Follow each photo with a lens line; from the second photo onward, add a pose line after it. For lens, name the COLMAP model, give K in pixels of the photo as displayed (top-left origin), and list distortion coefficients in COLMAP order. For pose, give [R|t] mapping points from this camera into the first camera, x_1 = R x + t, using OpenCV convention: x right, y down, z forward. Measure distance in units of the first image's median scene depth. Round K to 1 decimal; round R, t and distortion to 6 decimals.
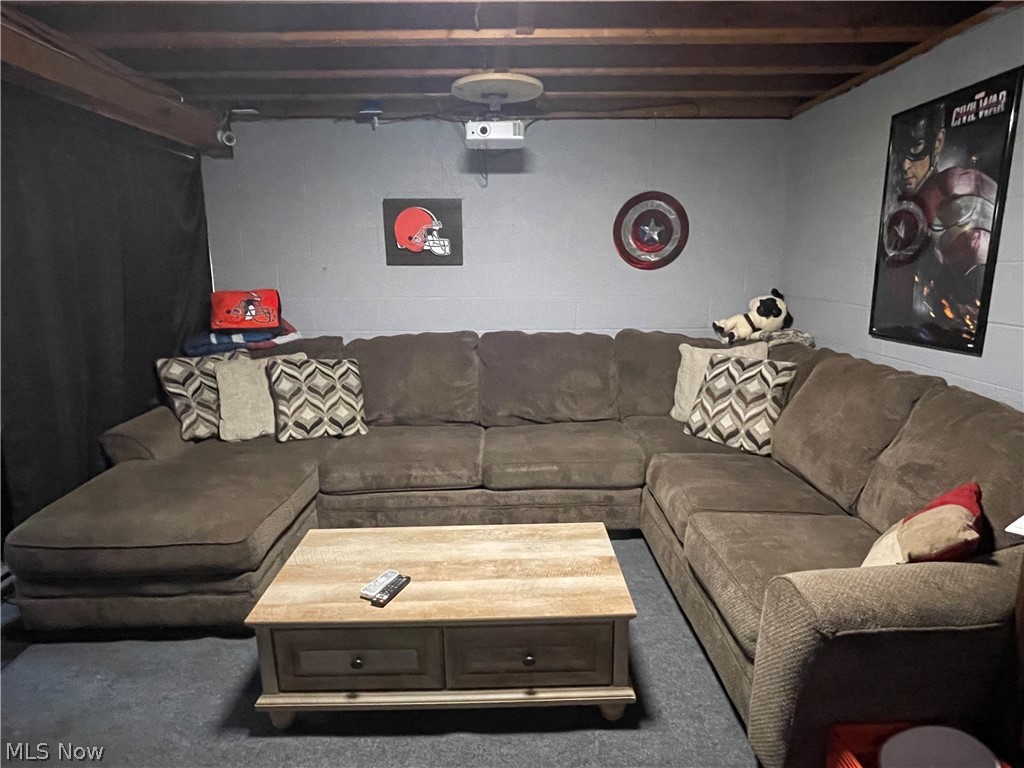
lens RADIAL K [[586.8, 0, 512.0], [0, 586.8, 384.0], [0, 0, 1]] dist [-0.001881, -0.001445]
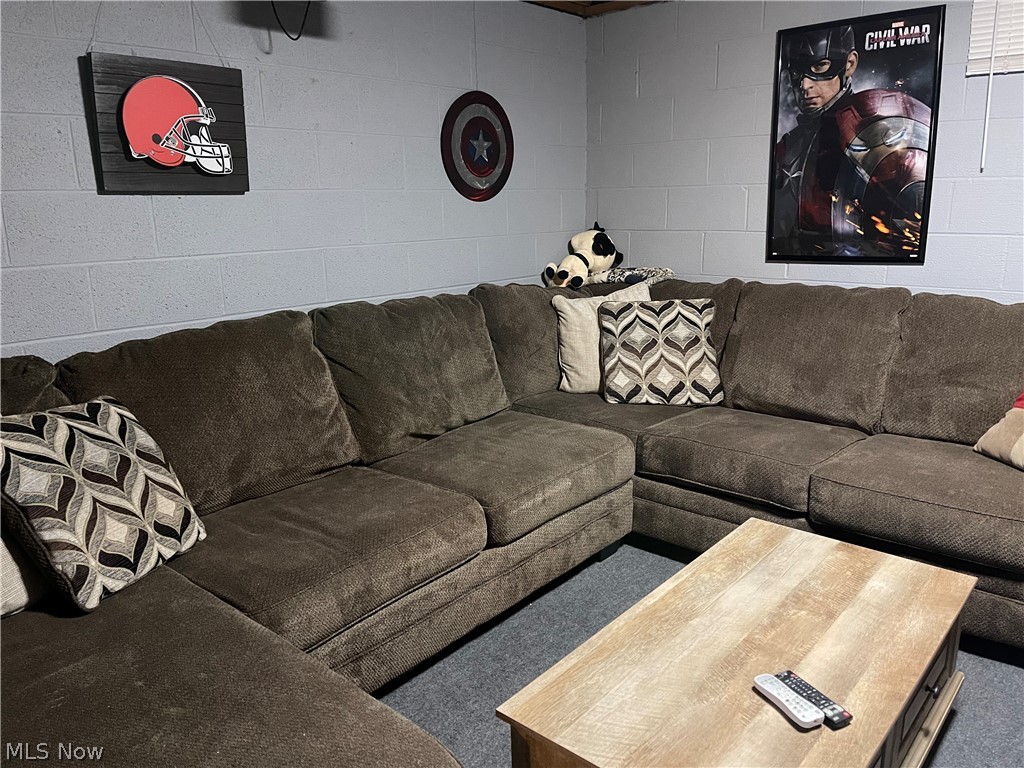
lens RADIAL K [[774.4, 0, 512.0], [0, 774.4, 384.0], [0, 0, 1]] dist [0.105170, -0.144158]
pose [[0.661048, -0.178958, 0.728690, -0.735374], [0.167446, 0.981835, 0.089225, -0.077117], [-0.731422, 0.063034, 0.679006, 0.493404]]
